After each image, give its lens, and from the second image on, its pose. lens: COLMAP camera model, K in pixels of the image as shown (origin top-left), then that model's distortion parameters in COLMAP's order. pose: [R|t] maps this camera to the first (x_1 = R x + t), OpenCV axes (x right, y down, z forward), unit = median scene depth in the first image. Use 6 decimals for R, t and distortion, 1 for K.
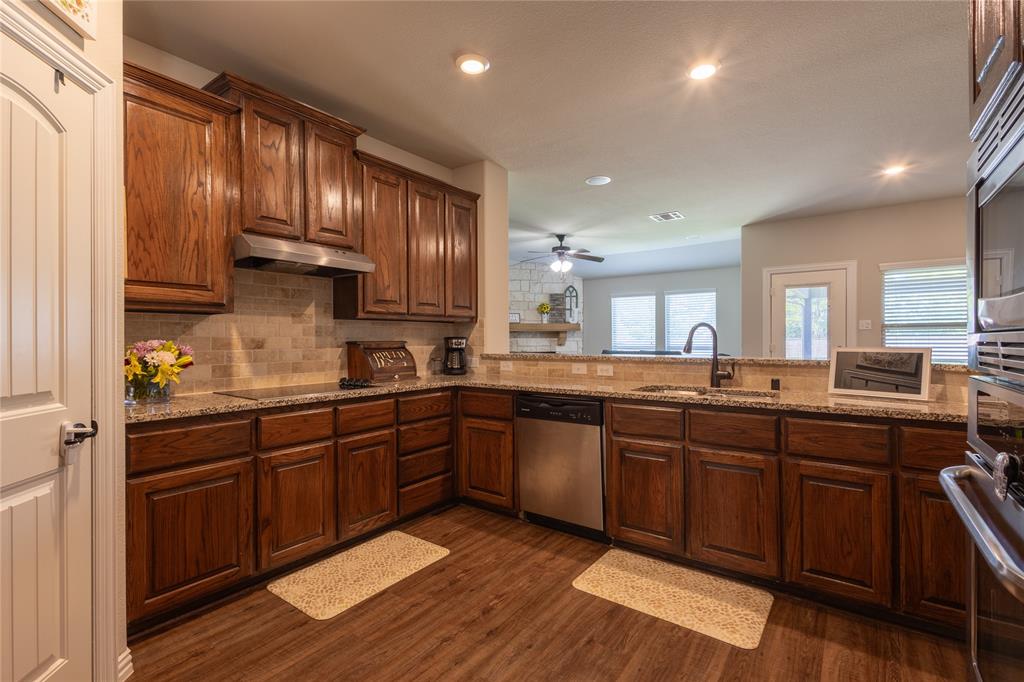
lens RADIAL K [[468.4, 0, 510.4], [0, 468.4, 340.4], [0, 0, 1]] dist [0.013324, -0.004662]
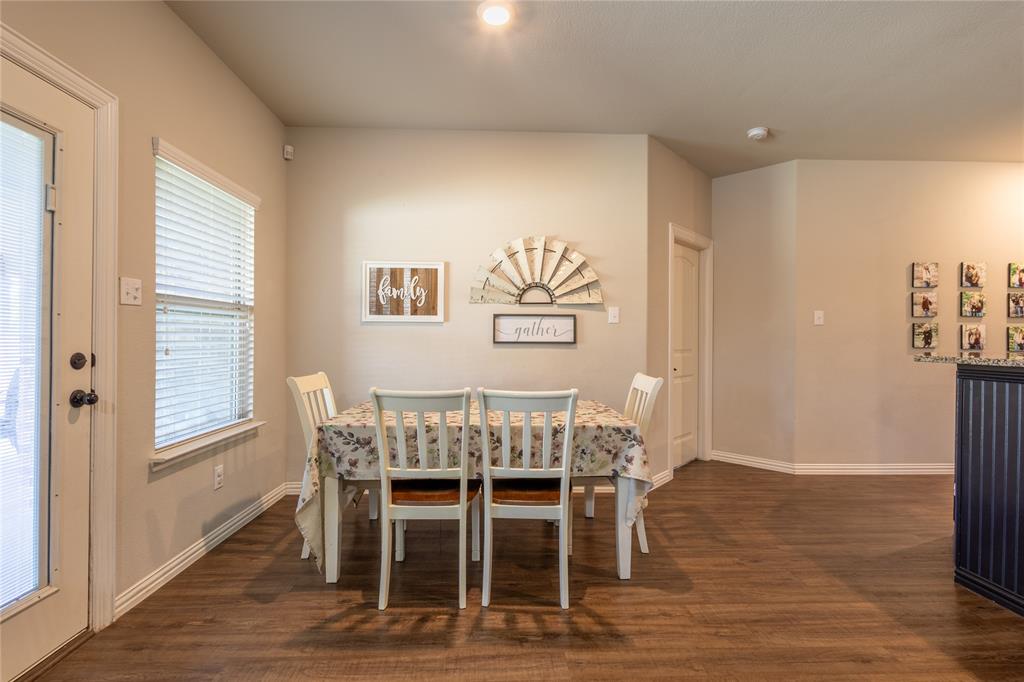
lens RADIAL K [[468.4, 0, 510.4], [0, 468.4, 340.4], [0, 0, 1]] dist [0.013324, -0.004662]
pose [[-0.621980, 0.001535, 0.783032, 0.539092], [0.000602, 0.999999, -0.001483, 0.009477], [-0.783033, -0.000451, -0.621980, 1.825984]]
